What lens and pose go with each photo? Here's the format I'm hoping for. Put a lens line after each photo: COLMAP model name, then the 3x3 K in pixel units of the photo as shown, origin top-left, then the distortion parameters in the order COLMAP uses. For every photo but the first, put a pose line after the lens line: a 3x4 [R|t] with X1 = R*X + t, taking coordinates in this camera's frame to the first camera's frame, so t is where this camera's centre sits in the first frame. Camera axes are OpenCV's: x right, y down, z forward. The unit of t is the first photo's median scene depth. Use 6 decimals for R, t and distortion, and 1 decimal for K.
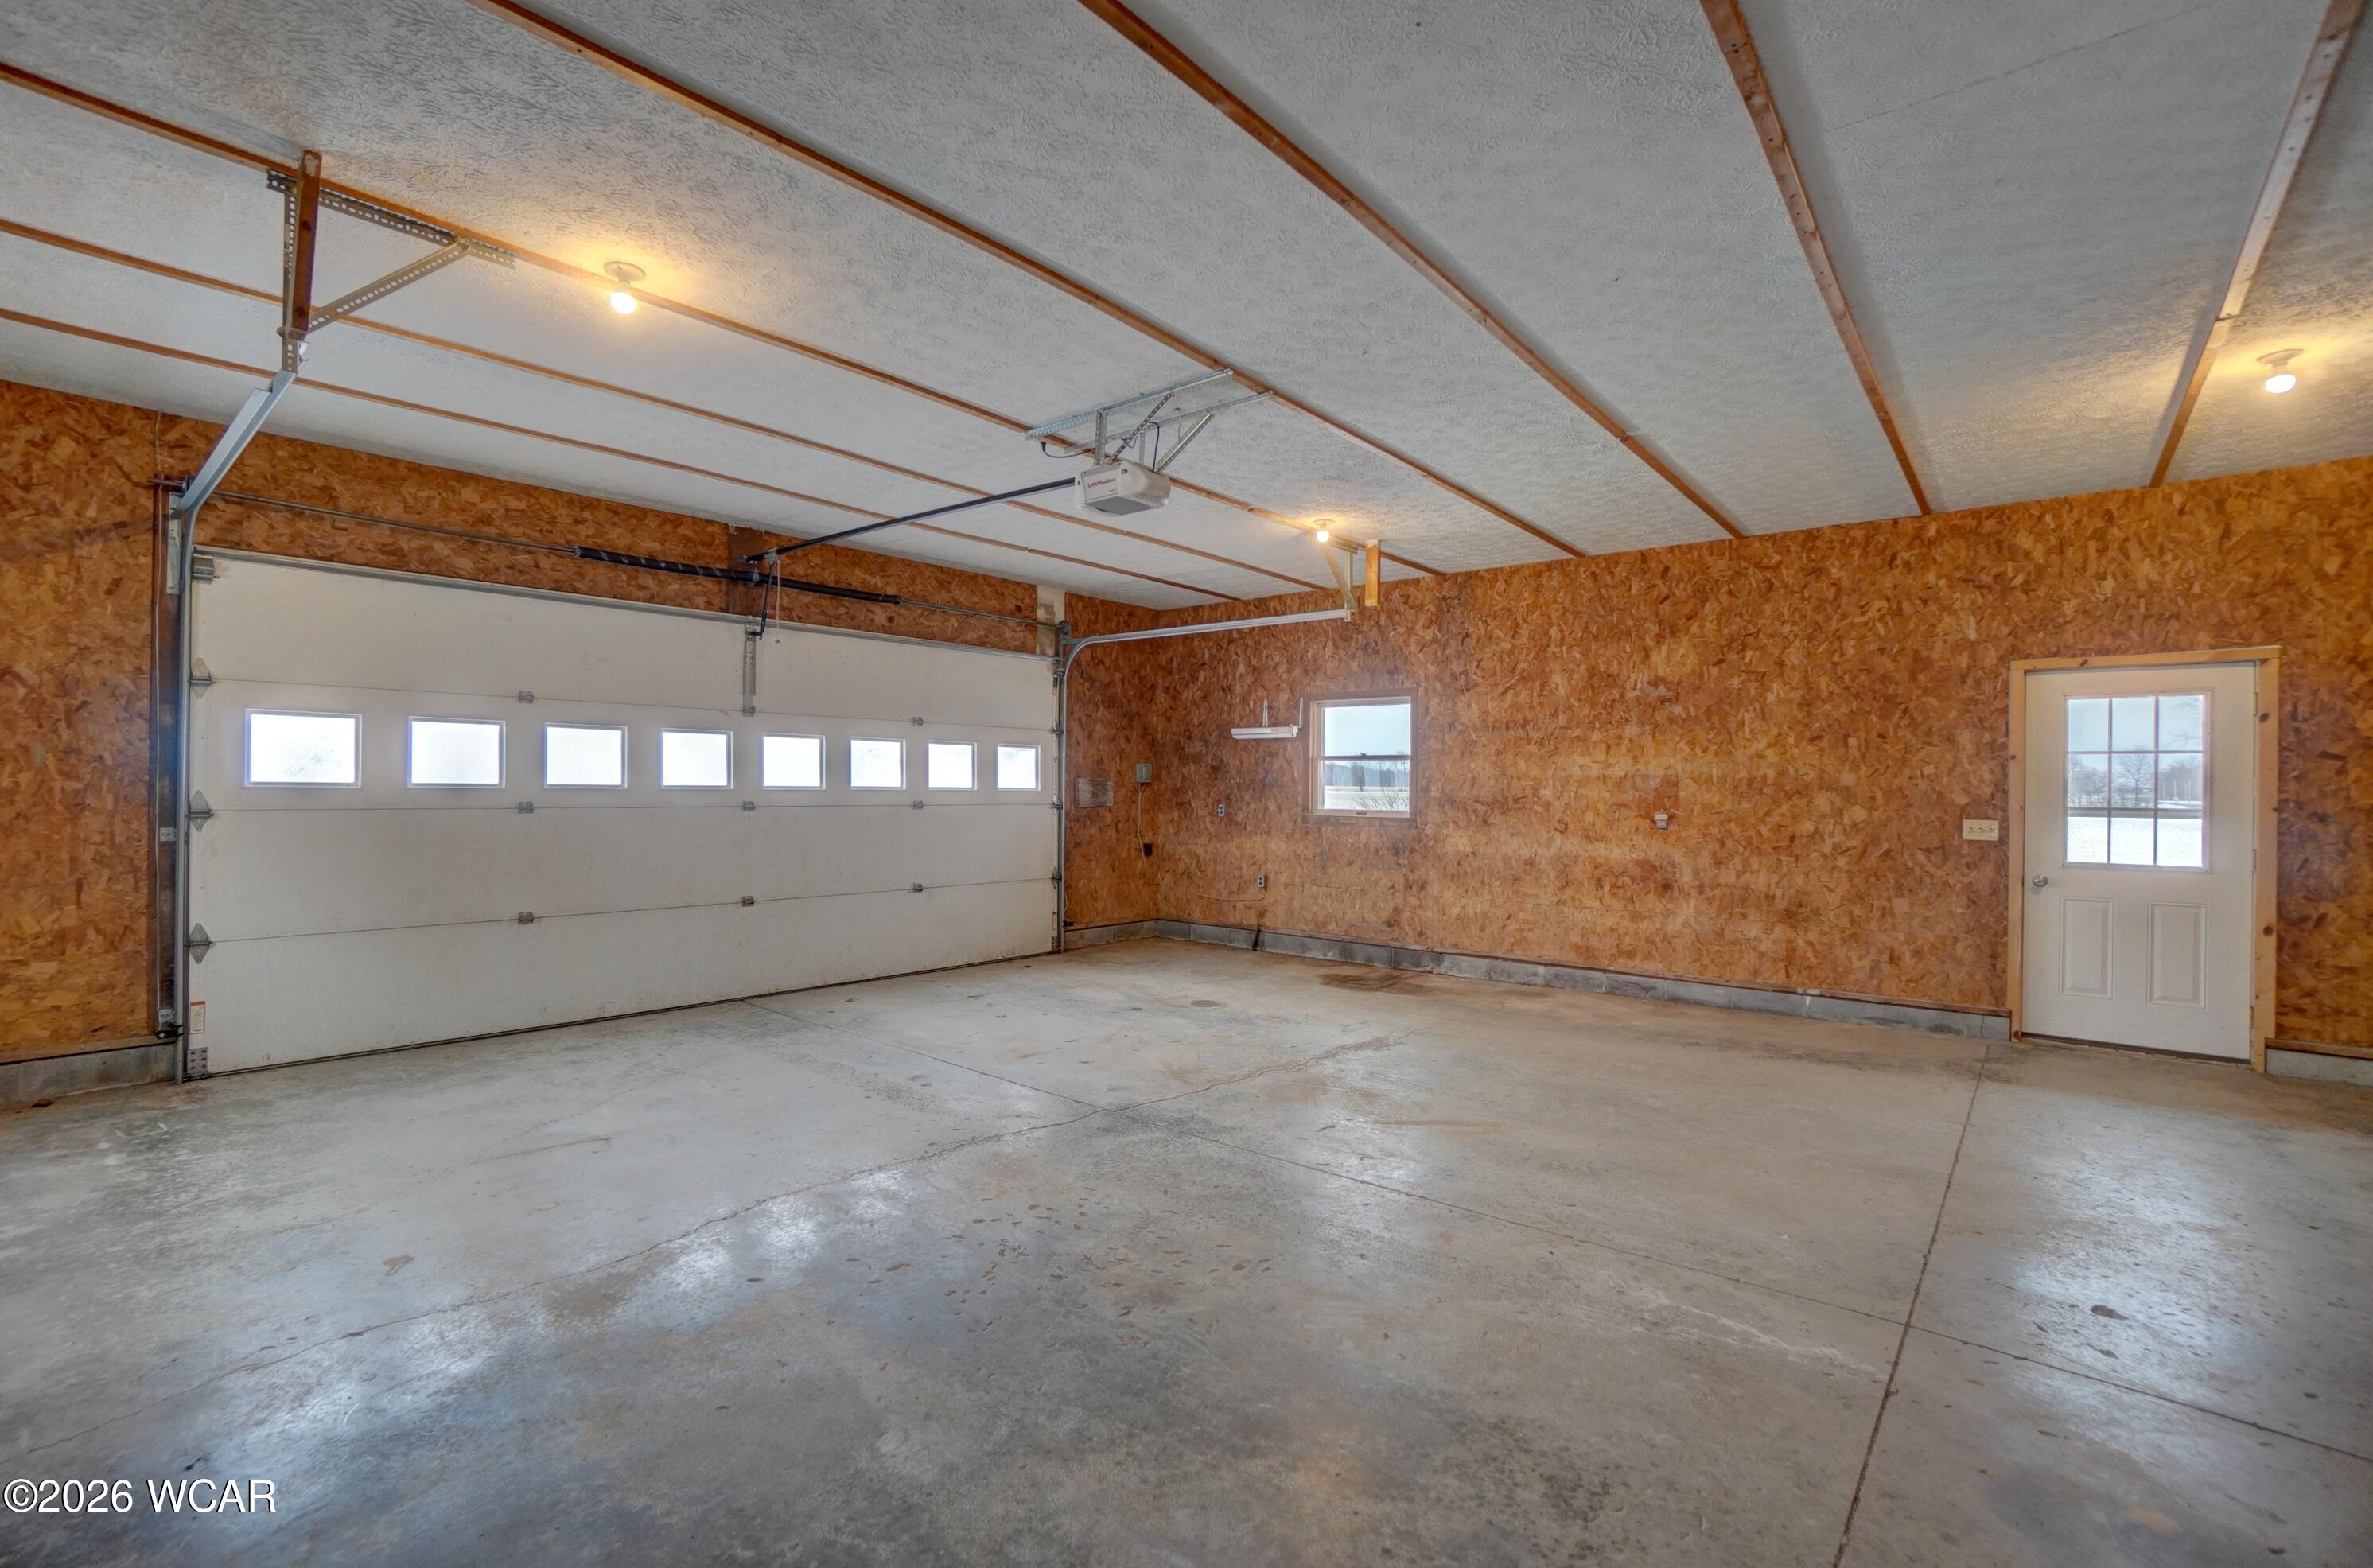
lens RADIAL K [[1048.6, 0, 1186.0], [0, 1048.6, 781.9], [0, 0, 1]] dist [-0.057646, 0.019547]
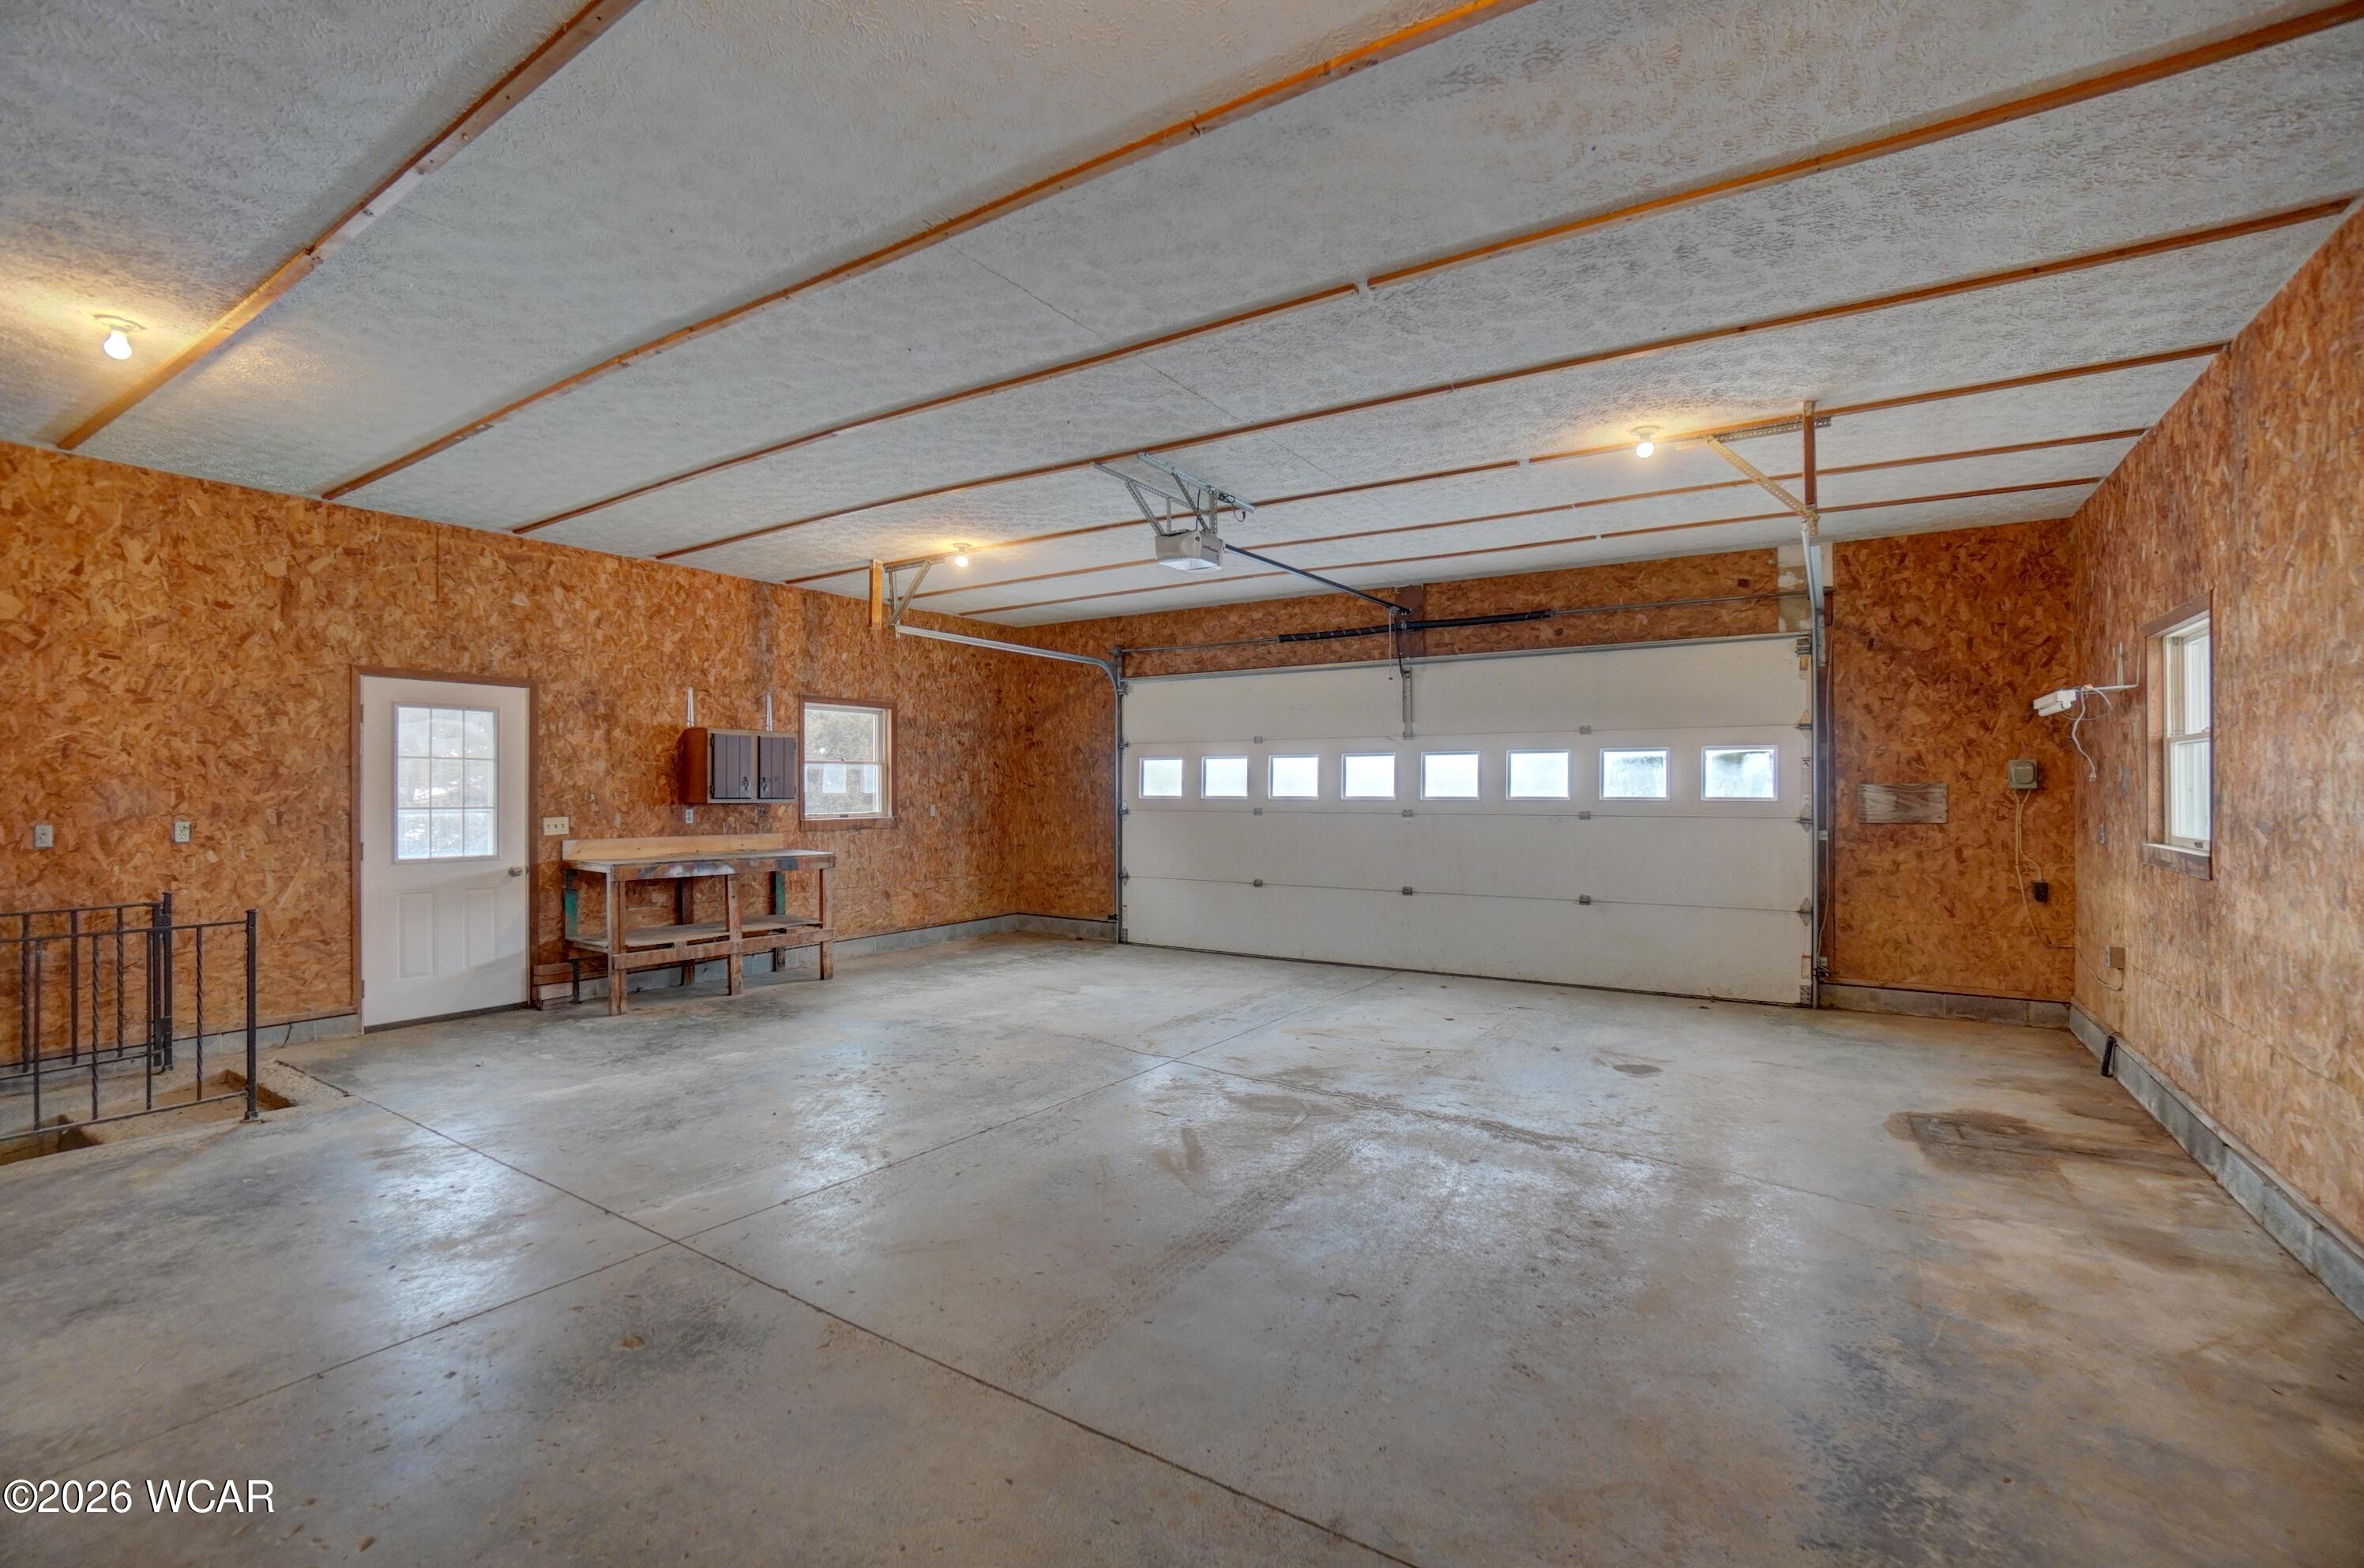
lens RADIAL K [[1044.6, 0, 1182.0], [0, 1044.6, 784.3], [0, 0, 1]] dist [-0.057646, 0.019547]
pose [[0.137193, -0.022149, -0.990297, 0.780412], [0.001135, 0.999753, -0.022203, 0.017032], [0.990544, 0.001922, 0.137184, 0.584864]]
